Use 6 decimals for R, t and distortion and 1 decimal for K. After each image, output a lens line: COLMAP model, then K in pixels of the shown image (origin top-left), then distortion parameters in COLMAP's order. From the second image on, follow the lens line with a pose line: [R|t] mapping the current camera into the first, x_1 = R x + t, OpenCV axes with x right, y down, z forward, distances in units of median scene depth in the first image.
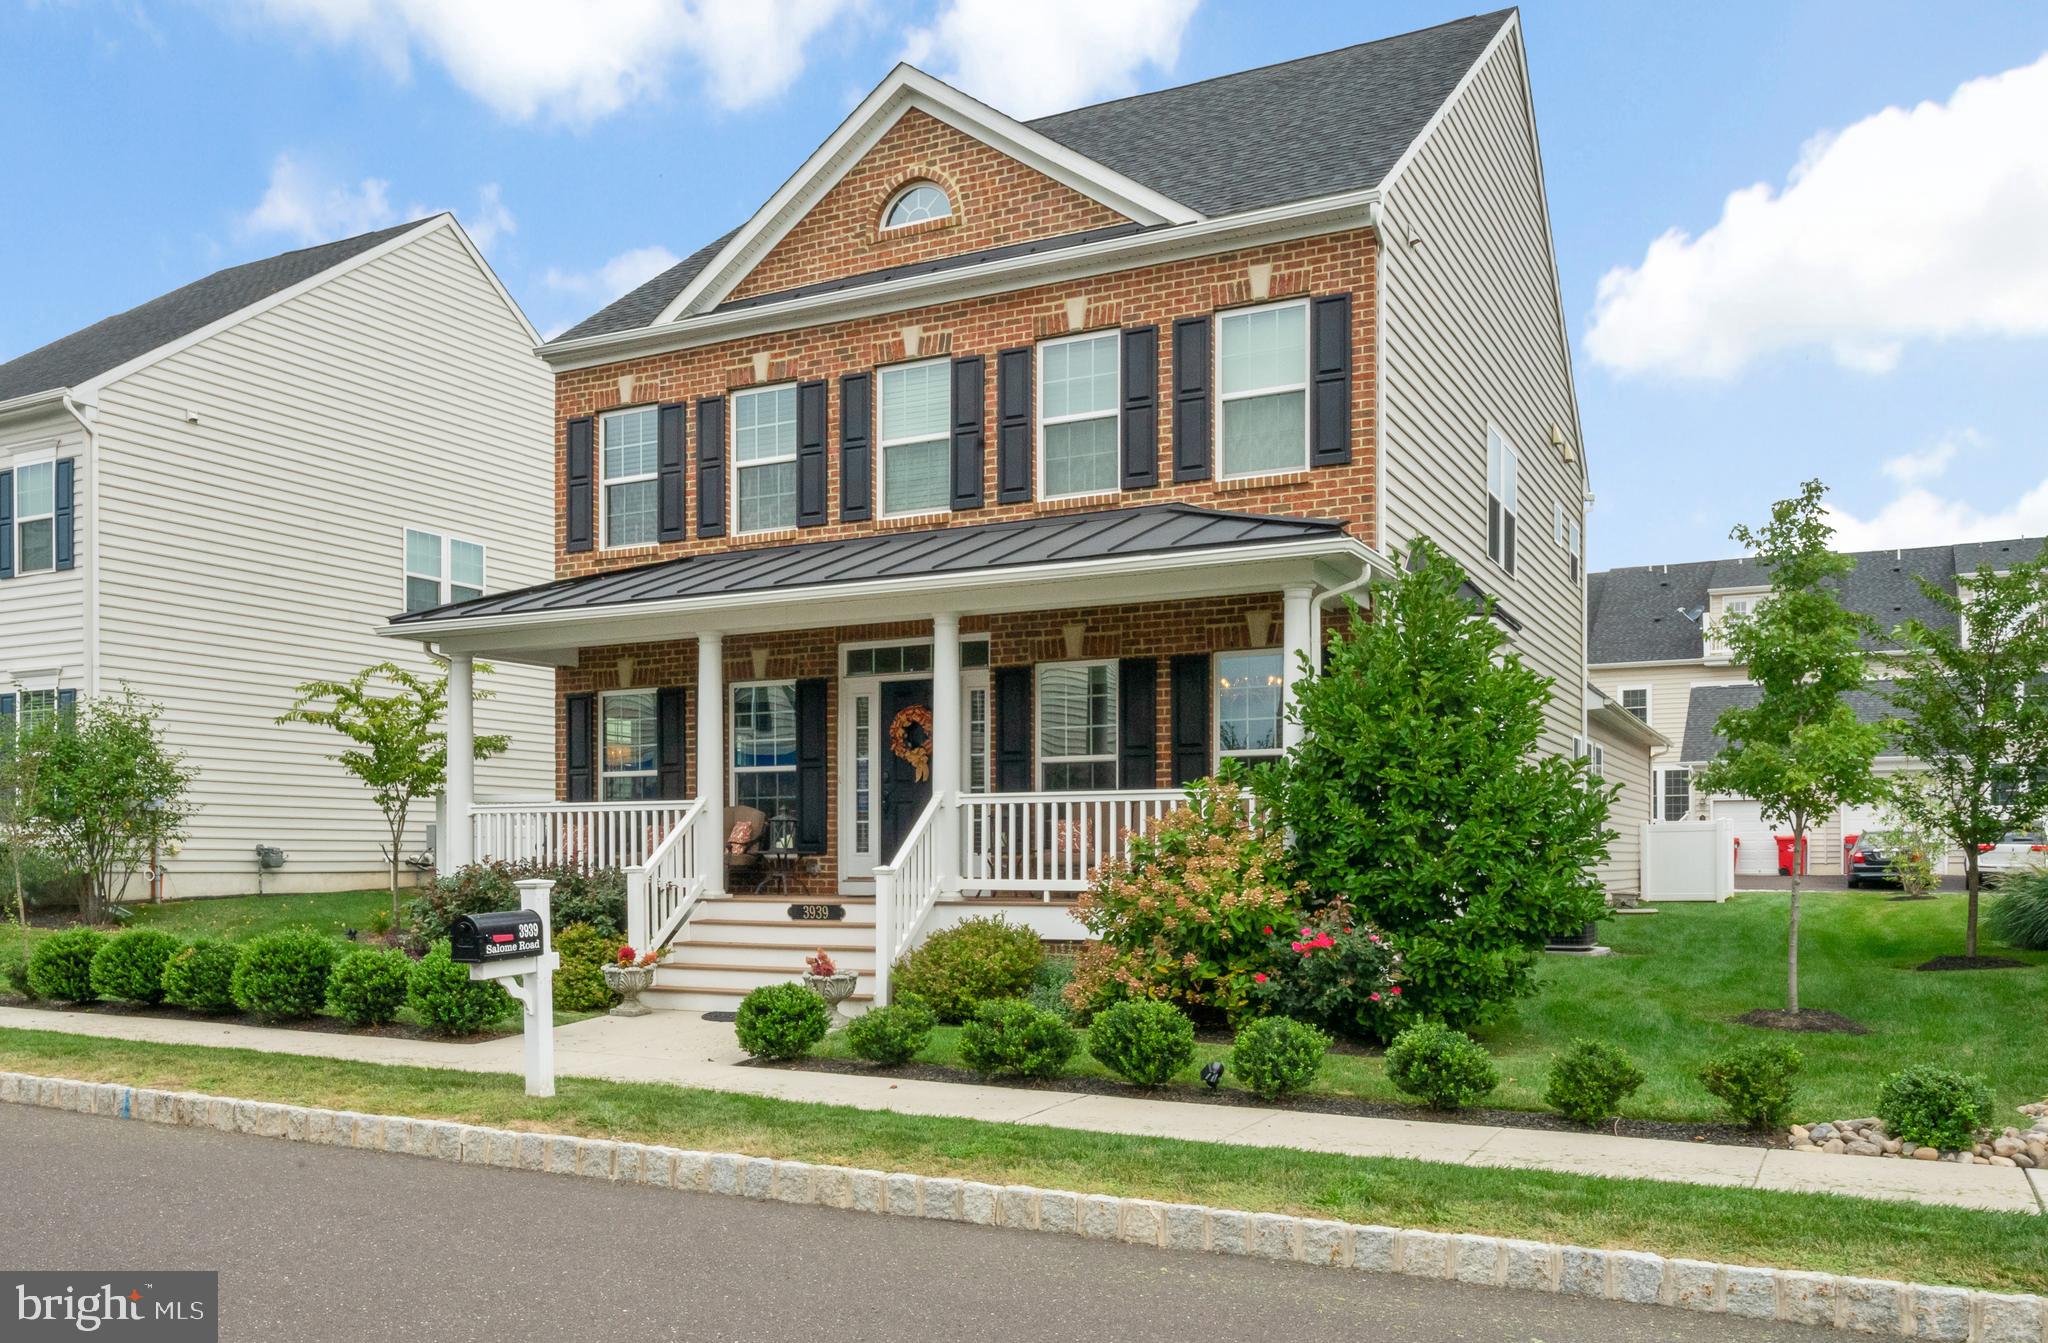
lens RADIAL K [[1574.3, 0, 1026.8], [0, 1574.3, 896.6], [0, 0, 1]] dist [0.041604, 0.002077]
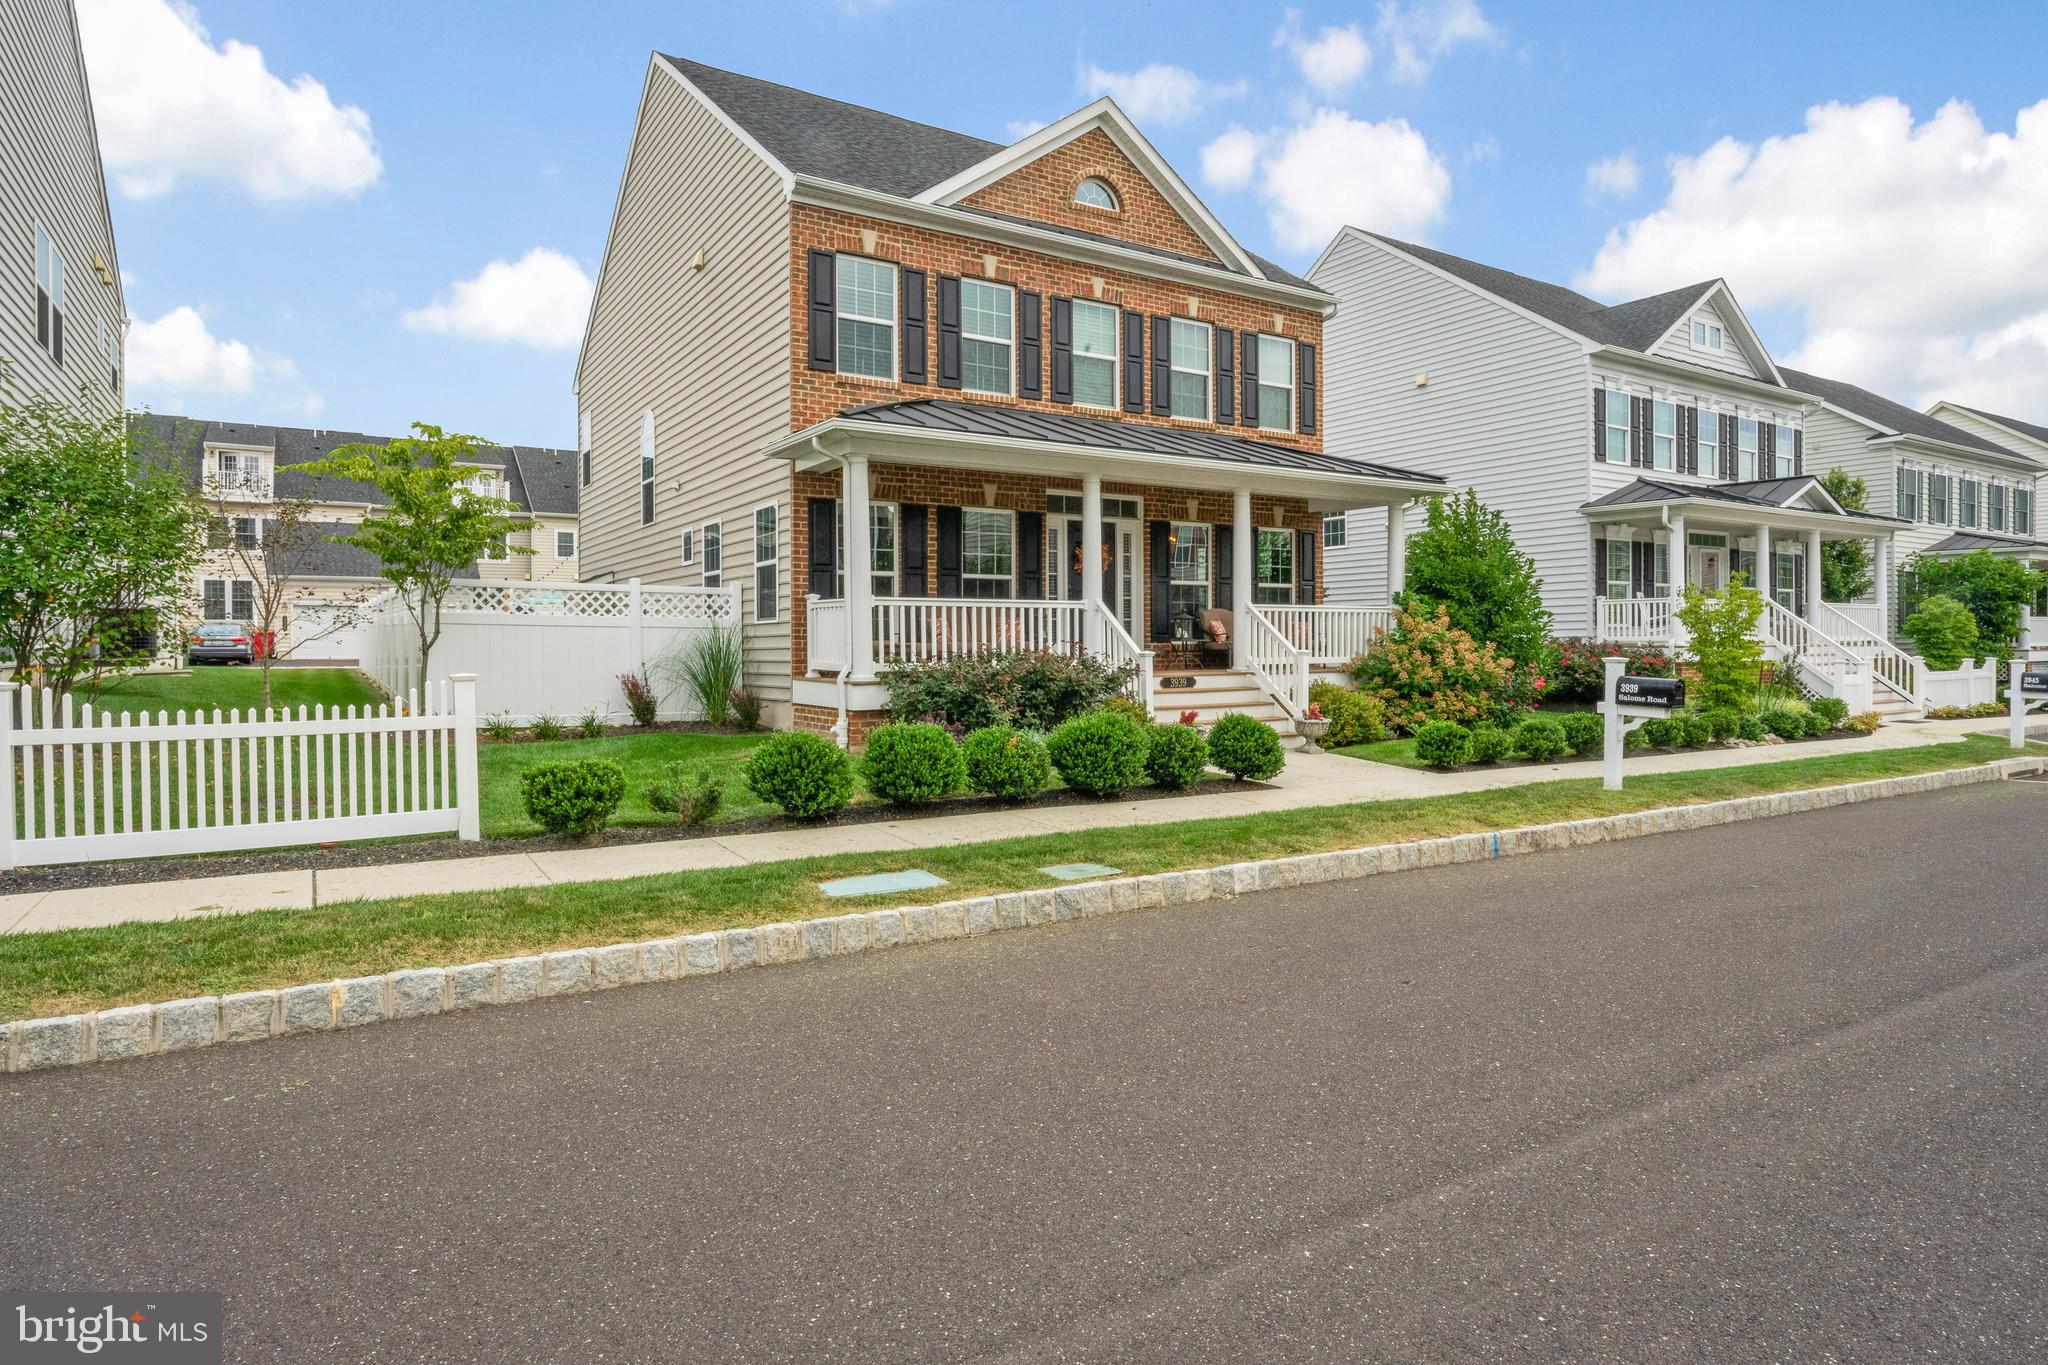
lens RADIAL K [[1173.4, 0, 1027.5], [0, 1173.4, 653.5], [0, 0, 1]] dist [0.058723, 0.118083]
pose [[0.513095, -0.004669, 0.858319, -1.008019], [0.024587, 0.999655, -0.009260, -0.008364], [-0.857980, 0.025855, 0.513033, 0.497133]]
